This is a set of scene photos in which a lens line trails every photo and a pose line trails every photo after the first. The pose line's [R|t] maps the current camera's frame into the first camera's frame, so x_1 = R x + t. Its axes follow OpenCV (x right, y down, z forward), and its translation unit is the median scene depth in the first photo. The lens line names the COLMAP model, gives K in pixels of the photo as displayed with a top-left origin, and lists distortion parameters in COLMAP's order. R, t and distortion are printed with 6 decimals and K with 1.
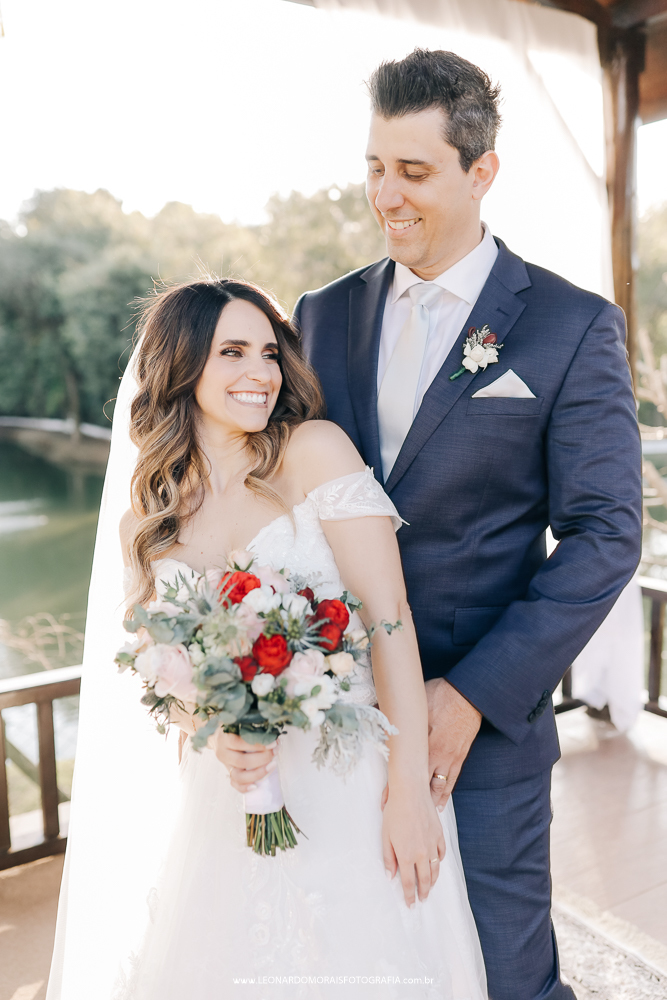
lens RADIAL K [[958.5, 0, 306.0], [0, 958.5, 507.7], [0, 0, 1]] dist [-0.015368, 0.000000]
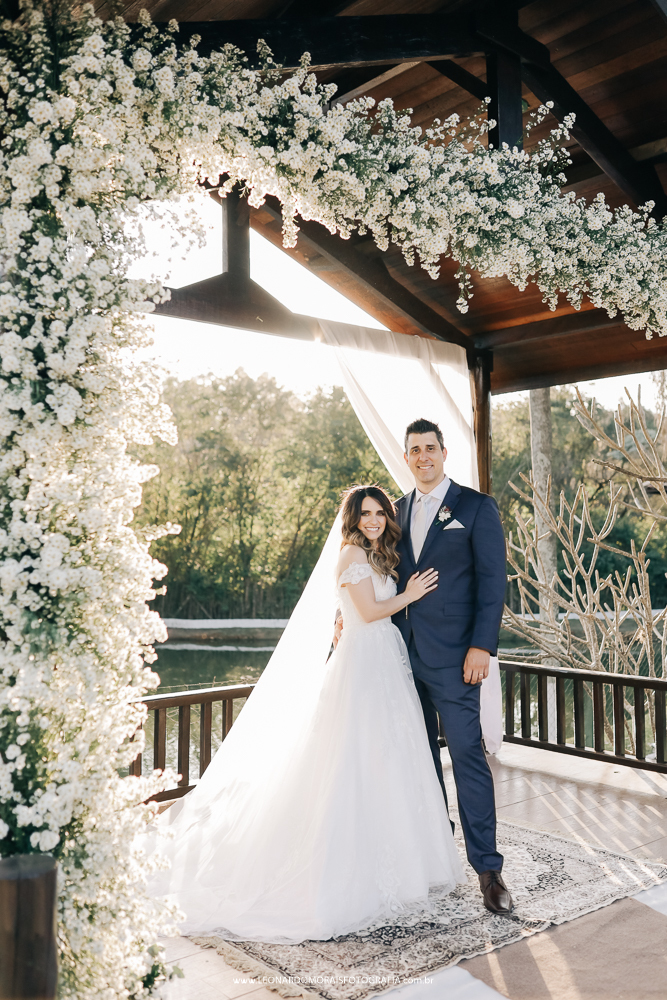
lens RADIAL K [[958.5, 0, 339.4], [0, 958.5, 494.1], [0, 0, 1]] dist [-0.015368, 0.000000]
pose [[0.984716, 0.031939, 0.171214, -0.696295], [0.002952, 0.979840, -0.199764, 0.390025], [-0.174142, 0.197217, 0.964769, -1.954854]]
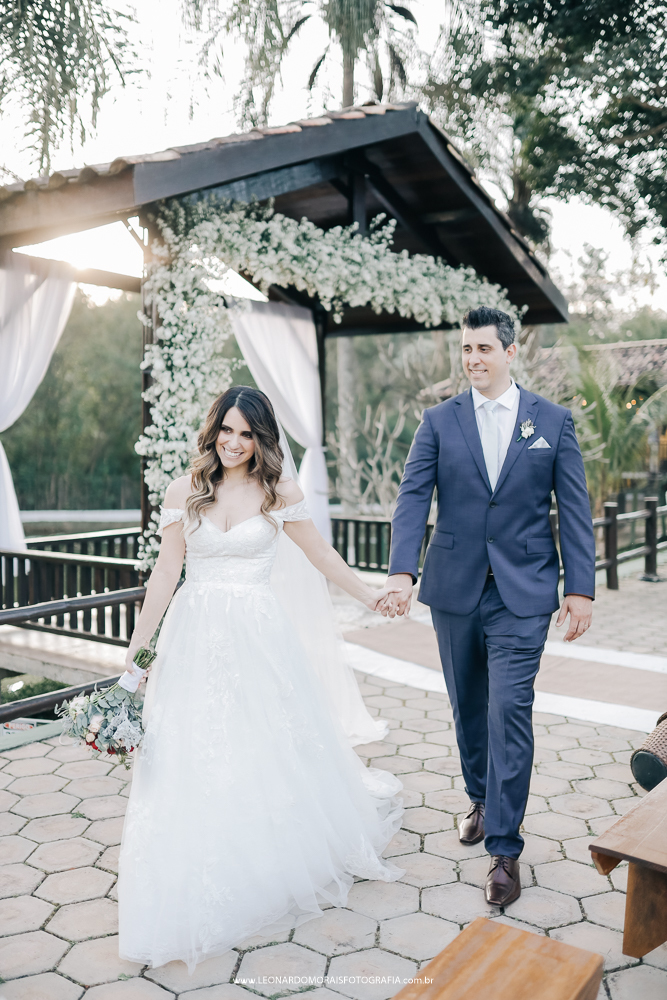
lens RADIAL K [[958.5, 0, 330.5], [0, 958.5, 506.4], [0, 0, 1]] dist [-0.015368, 0.000000]
pose [[0.925558, 0.010962, 0.378447, -1.992312], [0.020667, 0.996628, -0.079412, 0.812877], [-0.378042, 0.081322, 0.922210, -4.413831]]
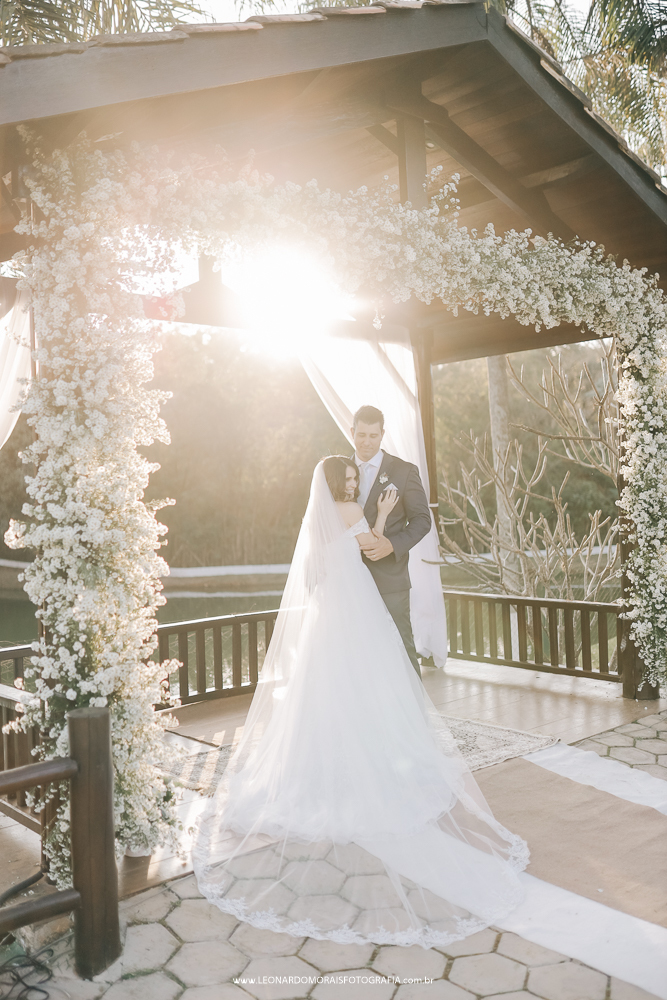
lens RADIAL K [[958.5, 0, 337.5], [0, 958.5, 503.0], [0, 0, 1]] dist [-0.015368, 0.000000]
pose [[0.983555, -0.011343, 0.180252, -0.719137], [0.035946, 0.990353, -0.133820, 0.483658], [-0.176996, 0.138099, 0.974475, -2.951223]]
